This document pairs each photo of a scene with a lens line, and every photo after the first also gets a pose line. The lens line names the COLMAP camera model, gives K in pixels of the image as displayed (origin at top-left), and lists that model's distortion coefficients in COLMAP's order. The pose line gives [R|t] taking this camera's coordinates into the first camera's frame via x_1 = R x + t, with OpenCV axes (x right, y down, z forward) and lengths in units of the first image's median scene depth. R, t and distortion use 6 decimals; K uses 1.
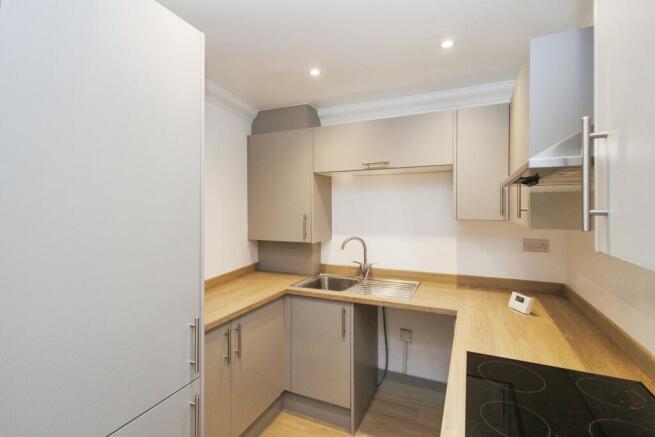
lens RADIAL K [[303.9, 0, 315.5], [0, 303.9, 220.3], [0, 0, 1]] dist [0.001280, 0.000235]
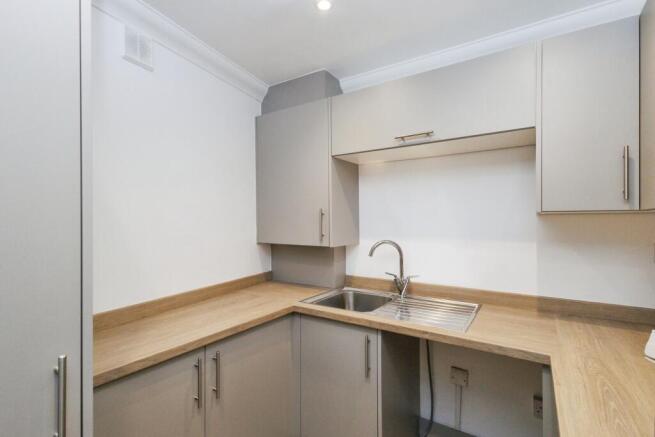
lens RADIAL K [[303.9, 0, 315.5], [0, 303.9, 220.3], [0, 0, 1]] dist [0.001280, 0.000235]
pose [[0.989359, 0.006686, -0.145342, 0.065527], [-0.012969, 0.999020, -0.042322, 0.041994], [0.144917, 0.043757, 0.988476, 0.234507]]
